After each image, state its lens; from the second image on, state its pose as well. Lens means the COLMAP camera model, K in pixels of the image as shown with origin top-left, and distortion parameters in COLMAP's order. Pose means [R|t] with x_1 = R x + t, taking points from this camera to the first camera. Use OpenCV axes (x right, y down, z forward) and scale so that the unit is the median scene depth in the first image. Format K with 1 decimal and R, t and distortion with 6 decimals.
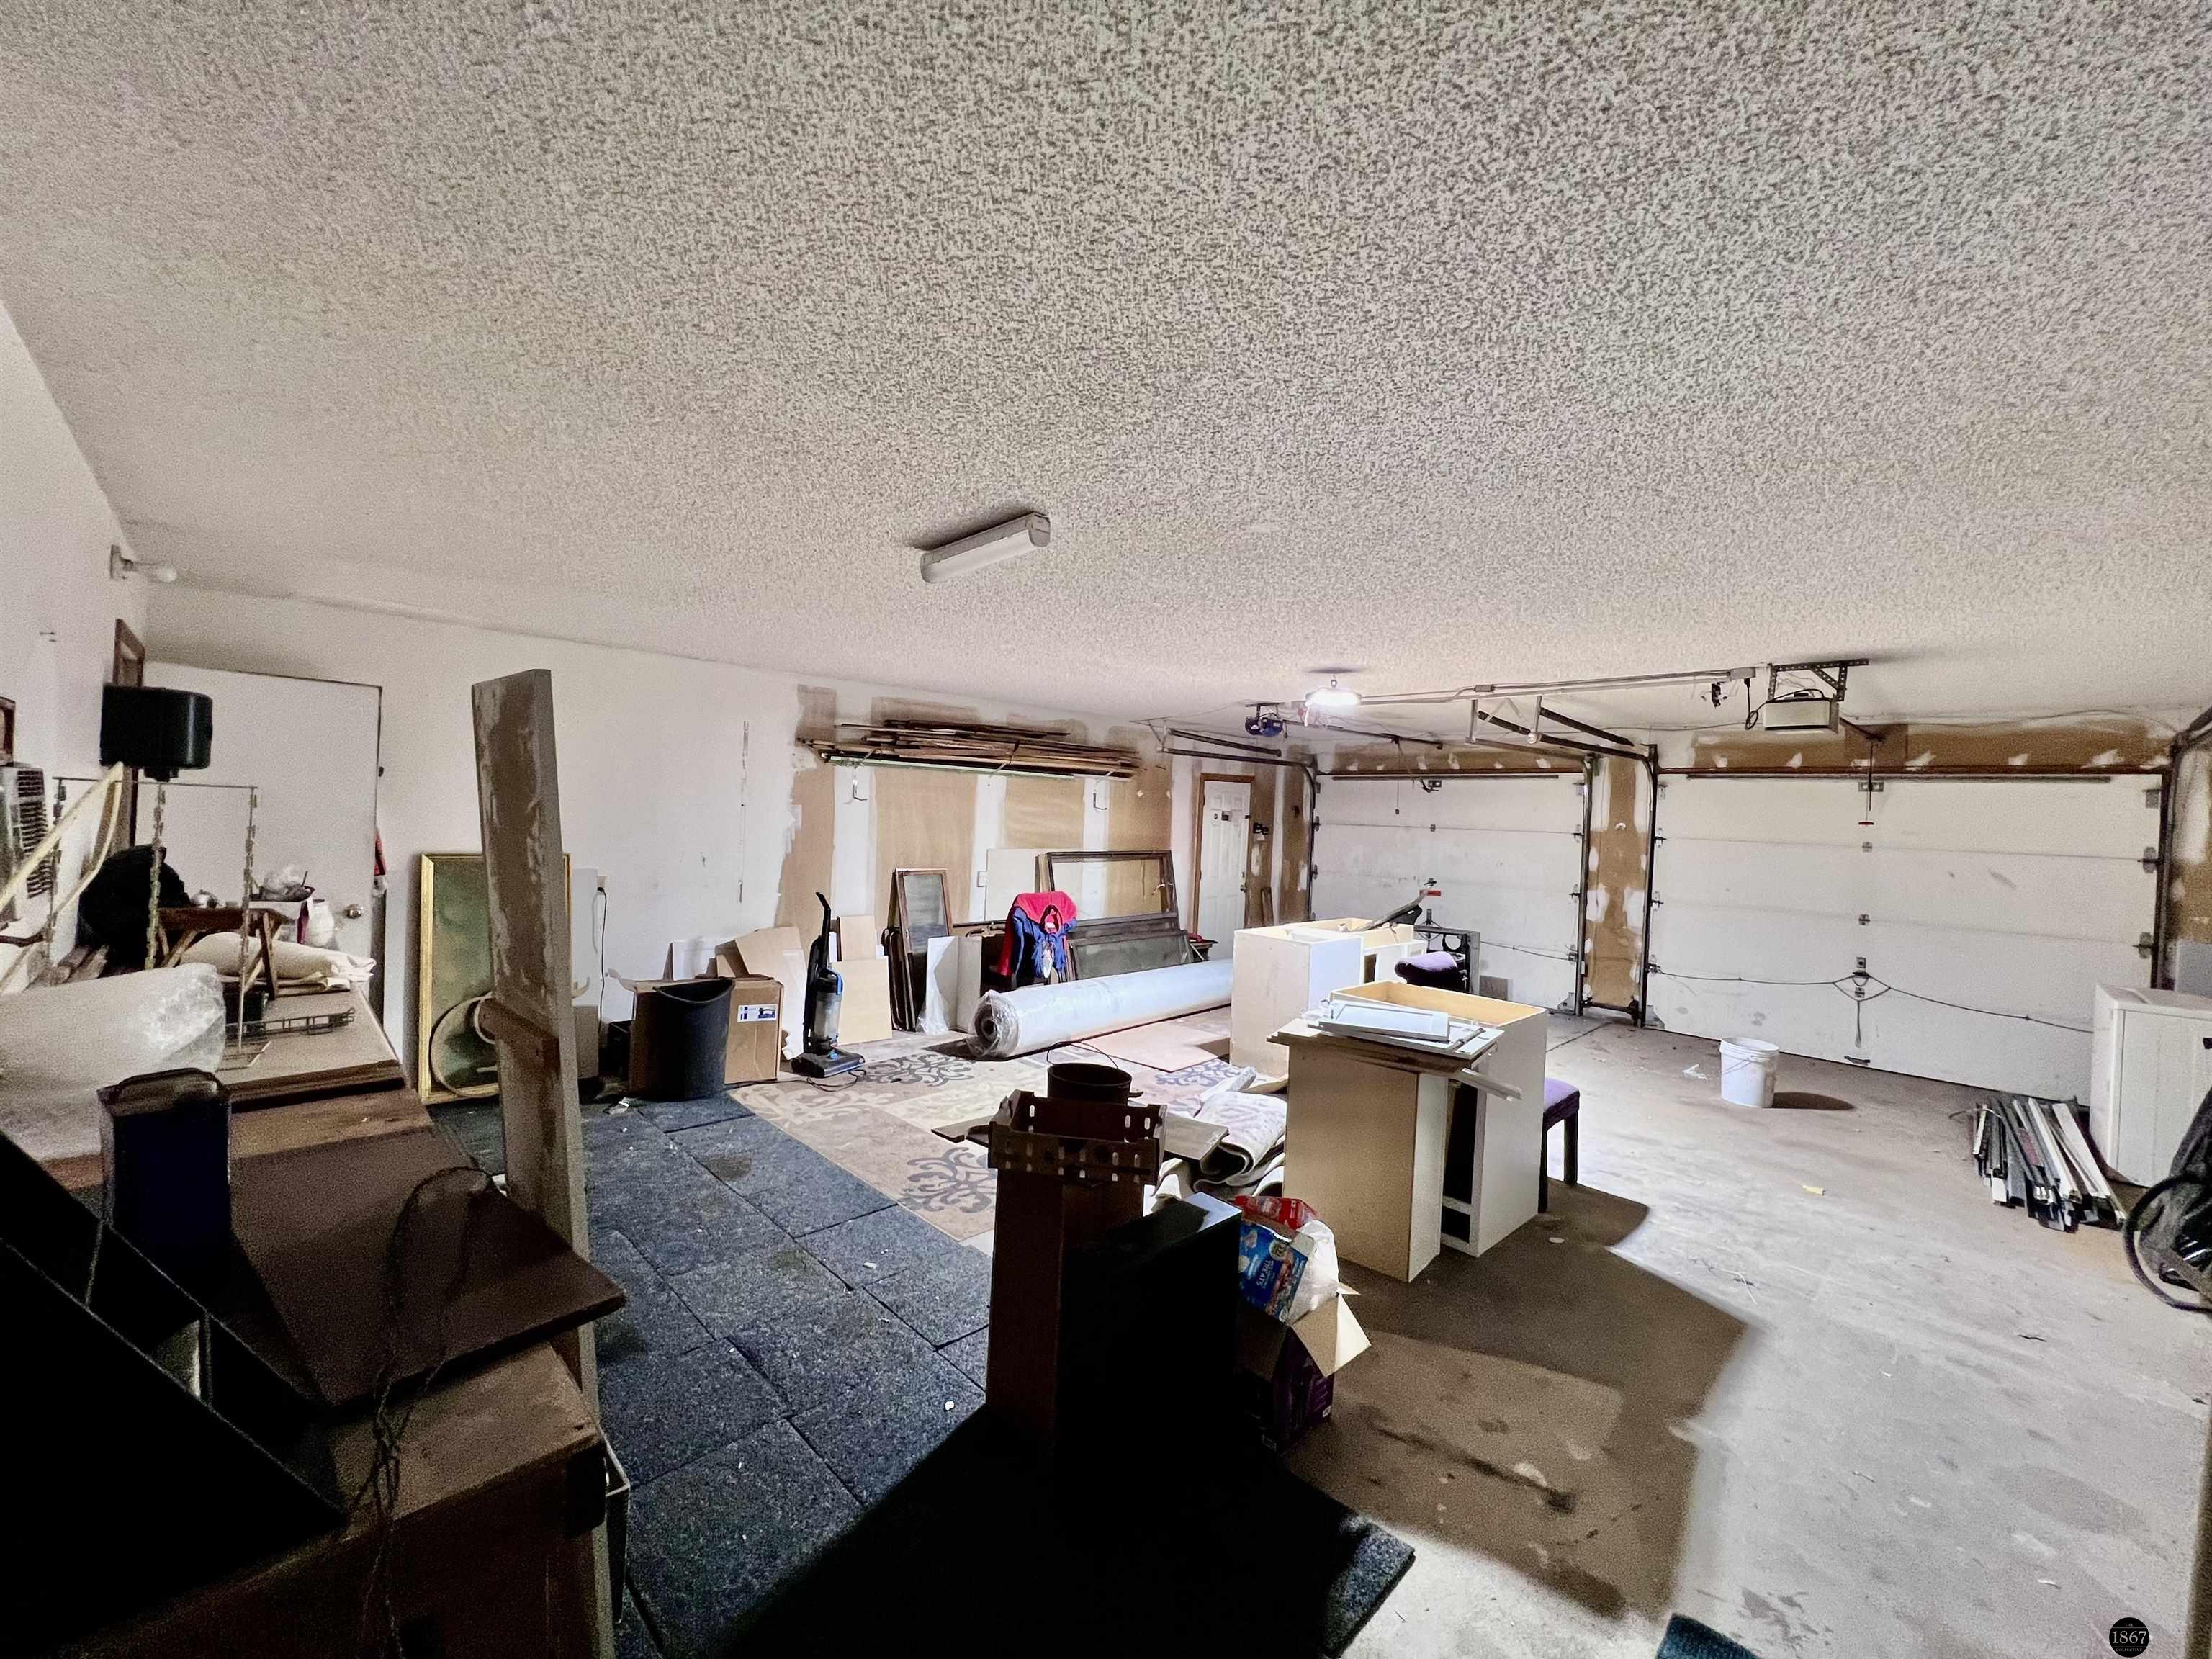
lens RADIAL K [[891.7, 0, 1106.0], [0, 891.7, 829.5], [0, 0, 1]] dist [0.000082, -0.000397]
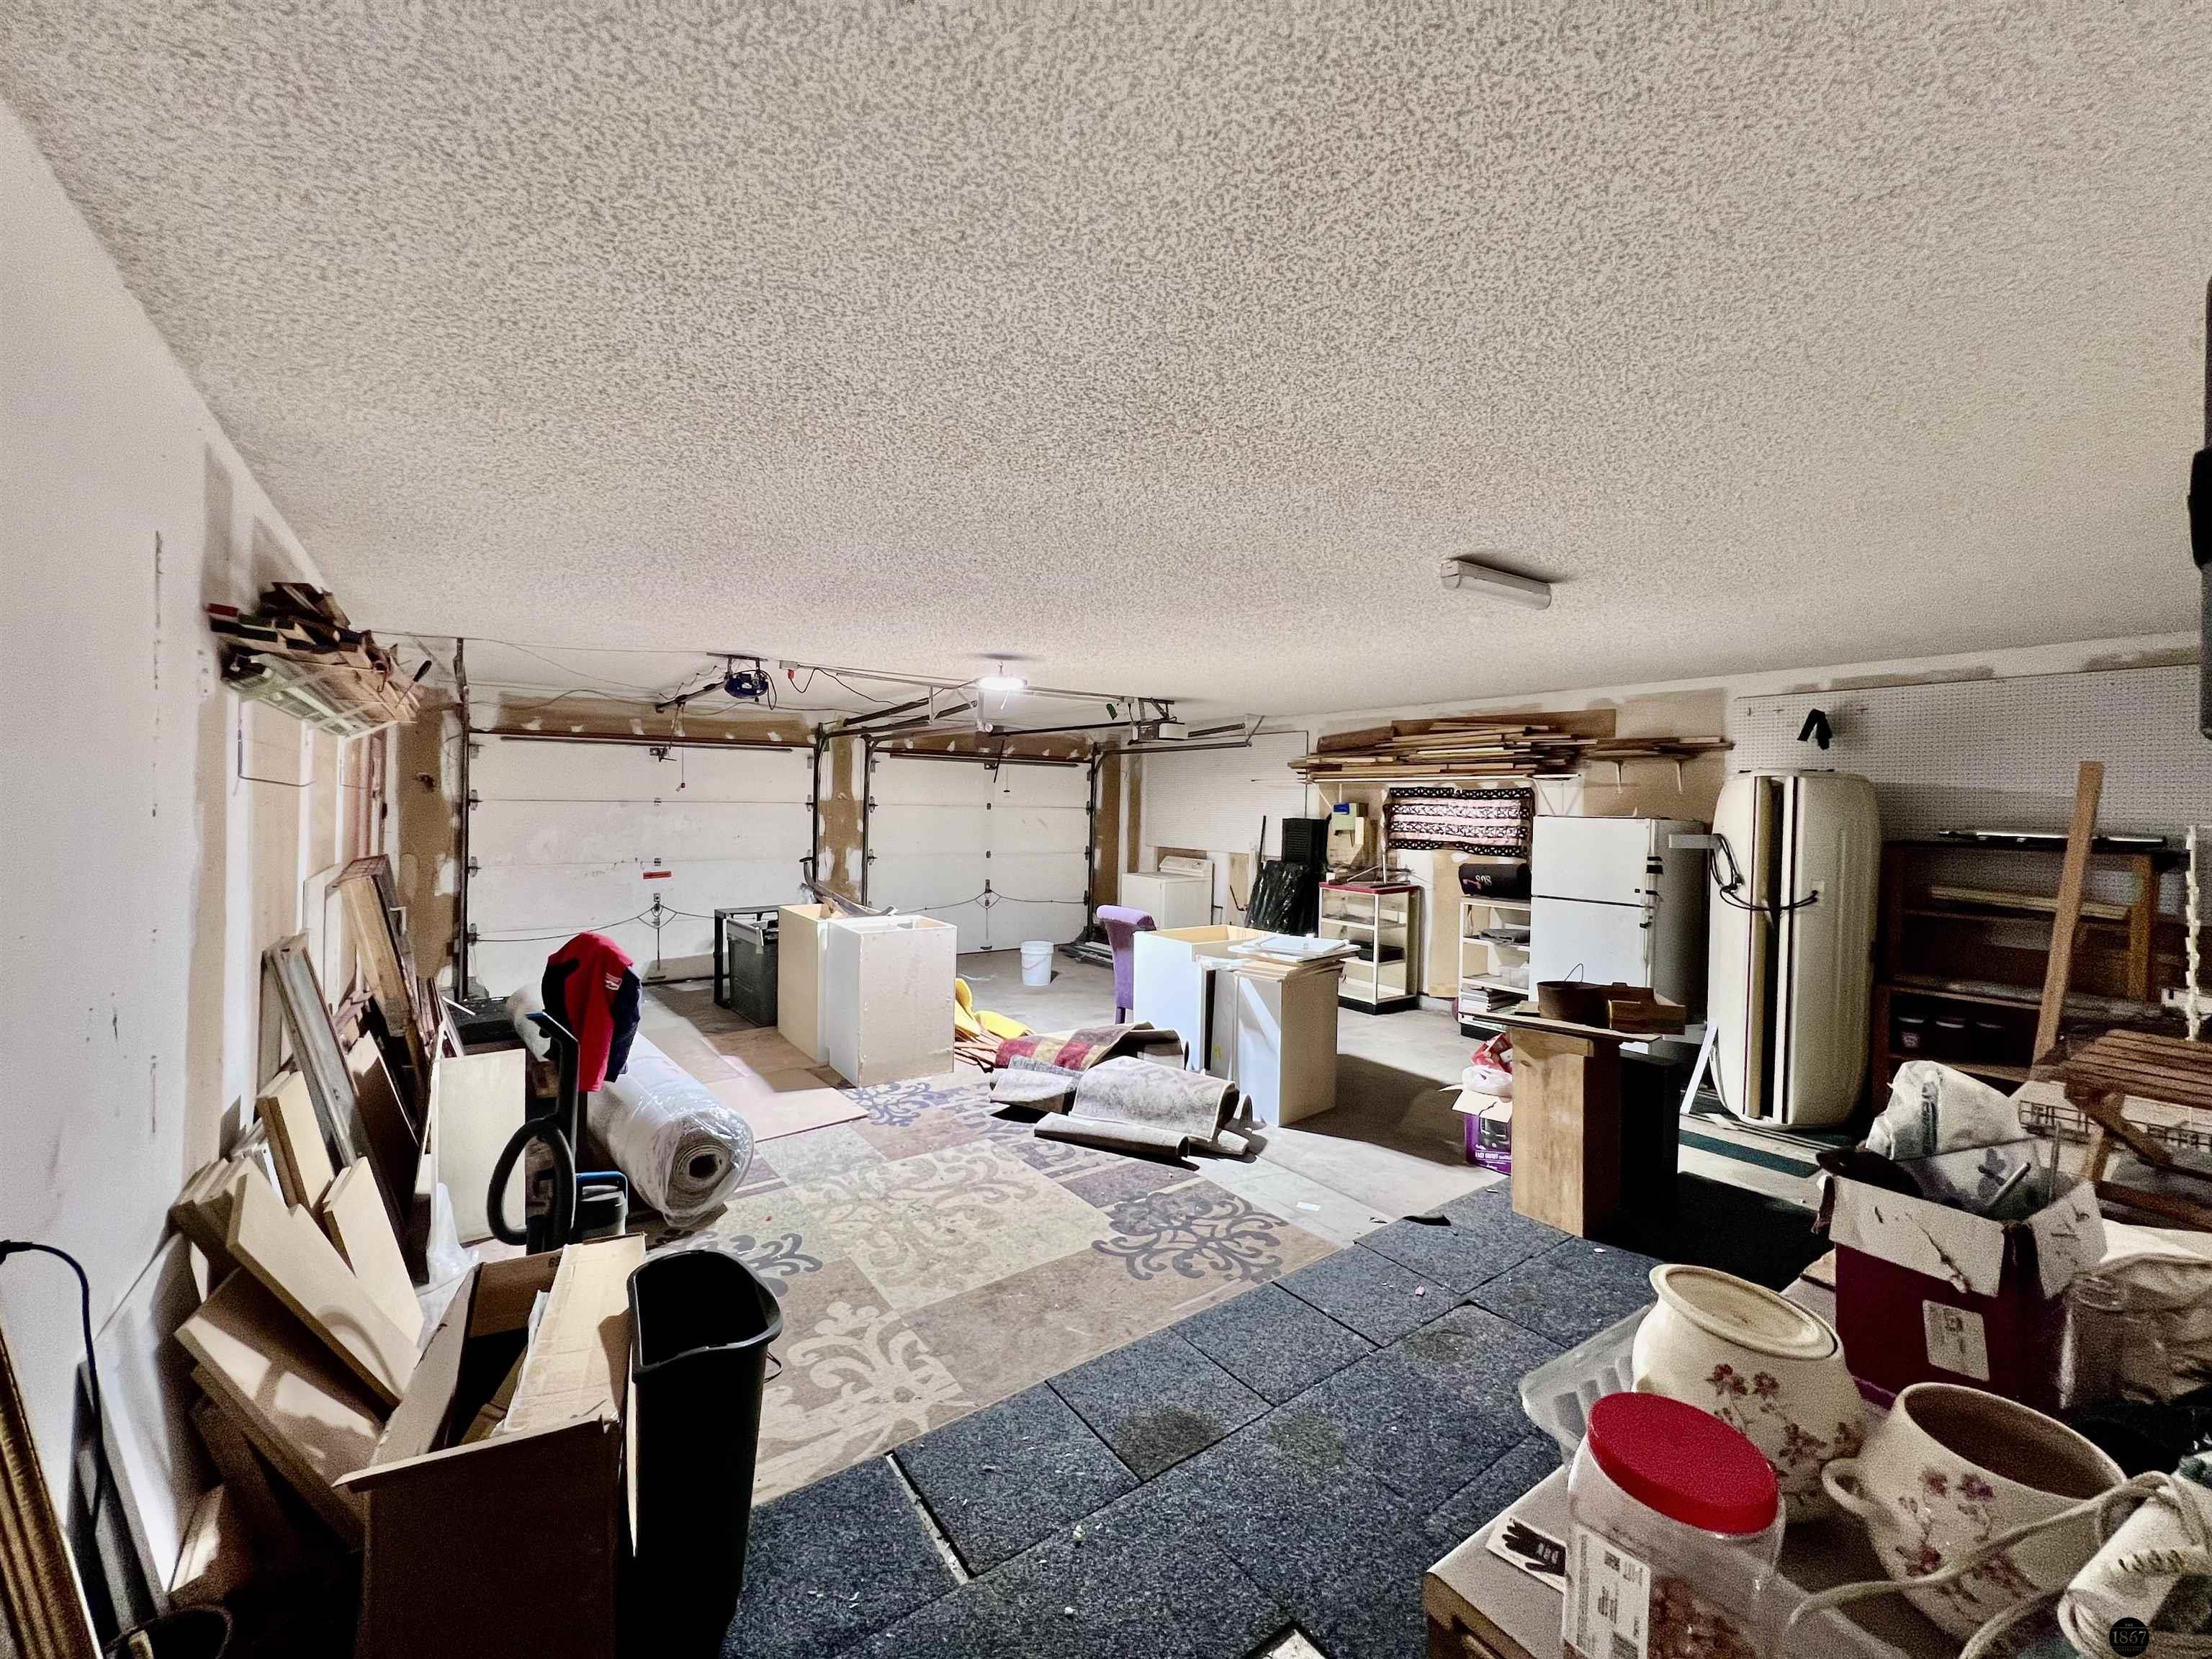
lens RADIAL K [[879.8, 0, 1106.0], [0, 879.8, 829.5], [0, 0, 1]] dist [0.000876, 0.000022]
pose [[0.148976, -0.064418, 0.986740, -0.626882], [0.009727, 0.997923, 0.063679, -0.036517], [-0.988793, 0.000112, 0.149294, 0.615456]]
